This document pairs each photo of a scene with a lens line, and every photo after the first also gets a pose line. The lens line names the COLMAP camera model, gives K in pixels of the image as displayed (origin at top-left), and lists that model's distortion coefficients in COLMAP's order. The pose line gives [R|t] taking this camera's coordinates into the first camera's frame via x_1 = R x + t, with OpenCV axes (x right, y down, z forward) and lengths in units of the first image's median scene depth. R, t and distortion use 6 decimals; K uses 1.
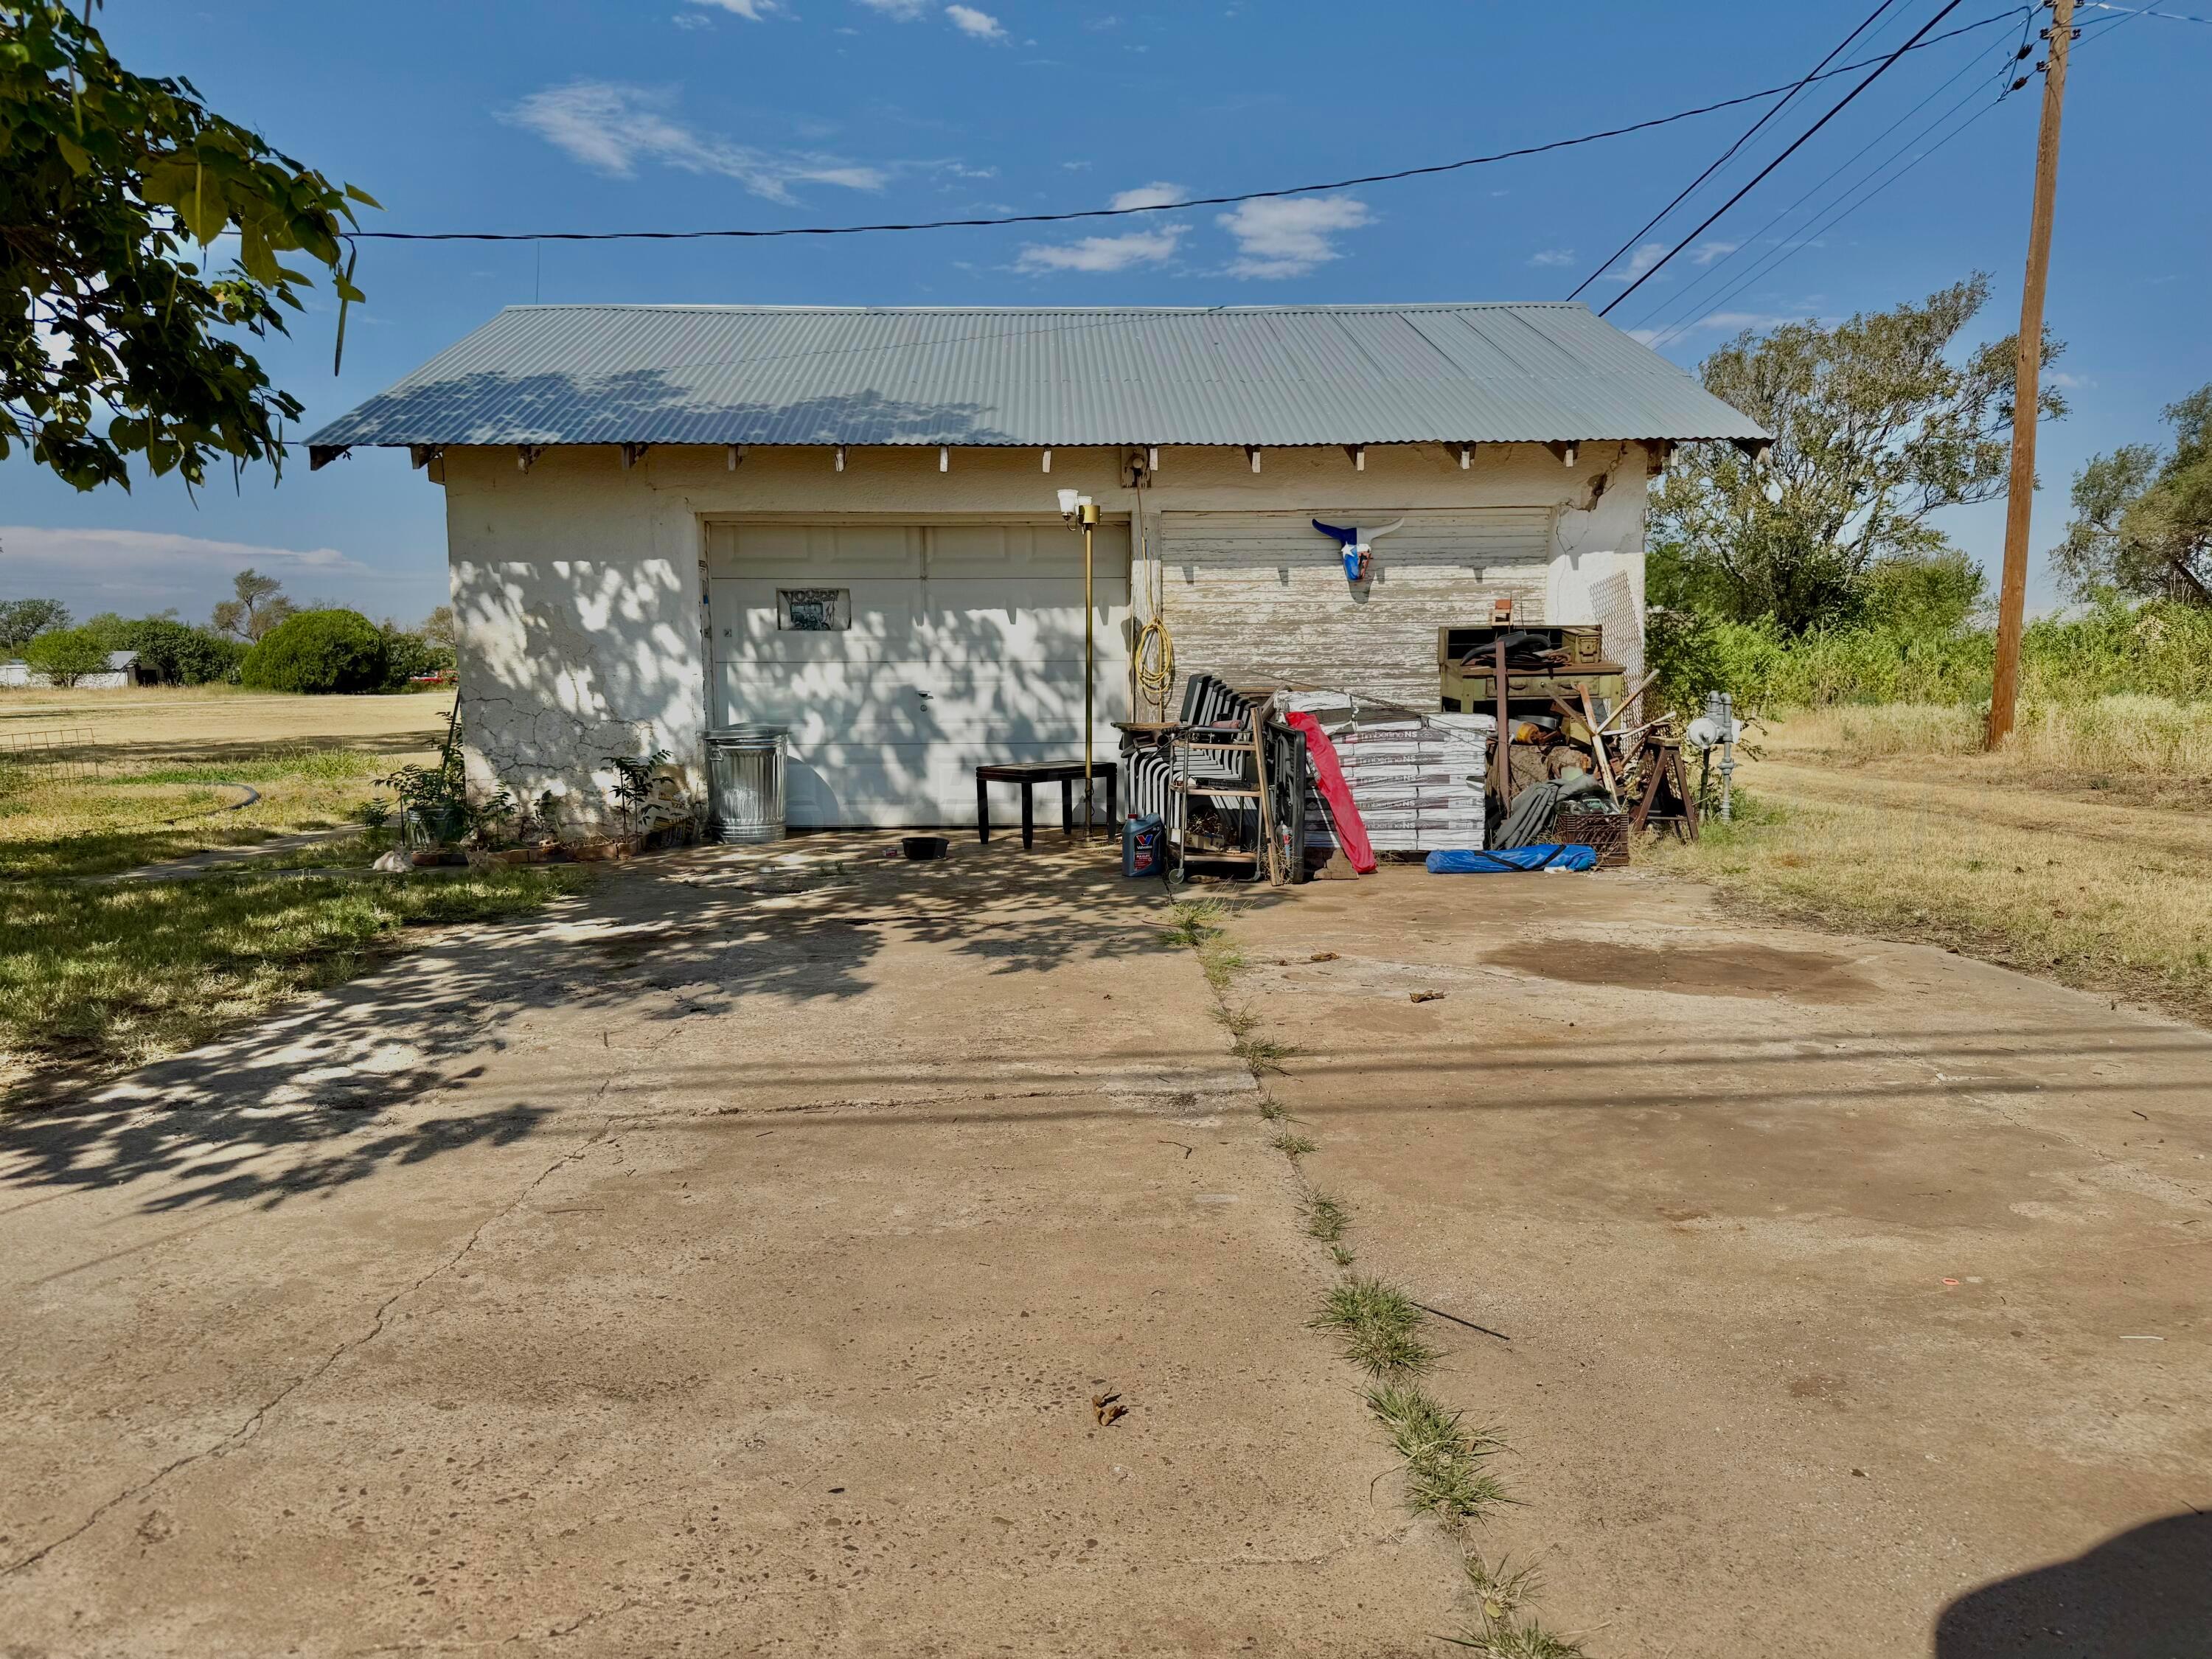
lens RADIAL K [[1501.7, 0, 1161.9], [0, 1501.7, 781.8], [0, 0, 1]] dist [0.099145, -0.211026]
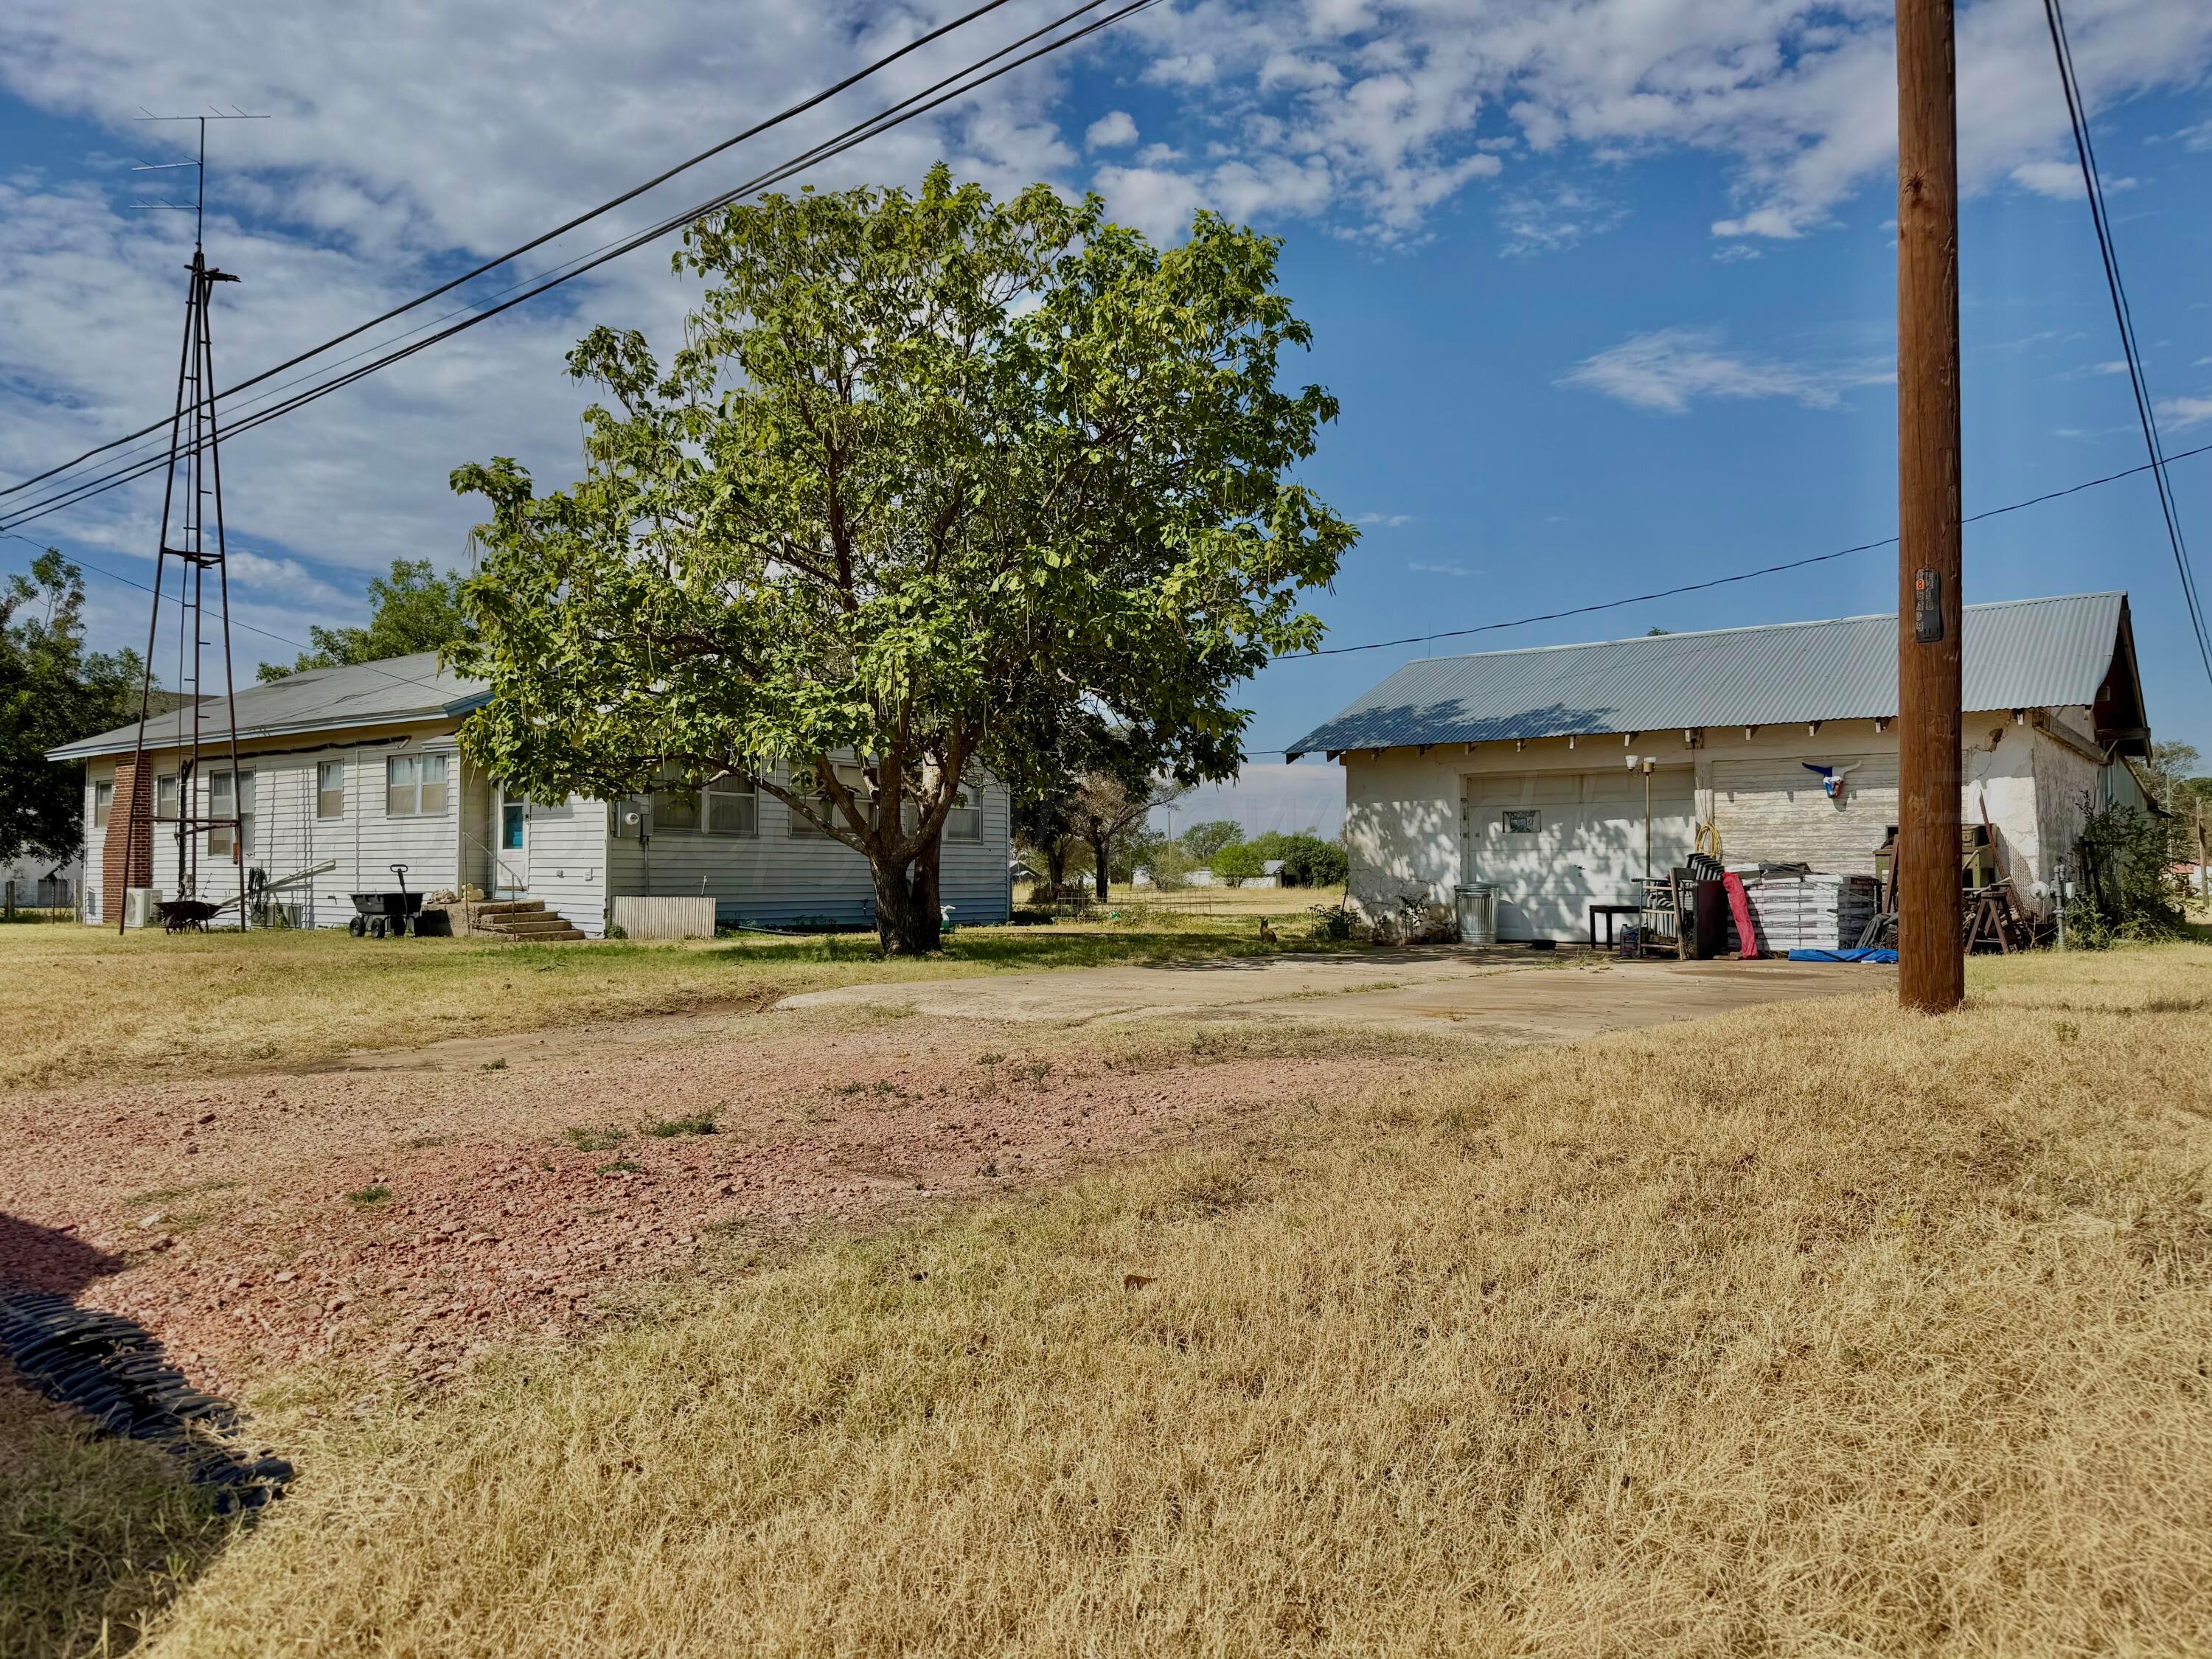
lens RADIAL K [[1542.4, 0, 1103.5], [0, 1542.4, 845.1], [0, 0, 1]] dist [0.067659, -0.093179]
pose [[0.769071, -0.012515, -0.639040, 0.588845], [-0.054689, 0.994853, -0.085300, 0.101473], [0.636819, 0.100550, 0.764429, -0.769172]]
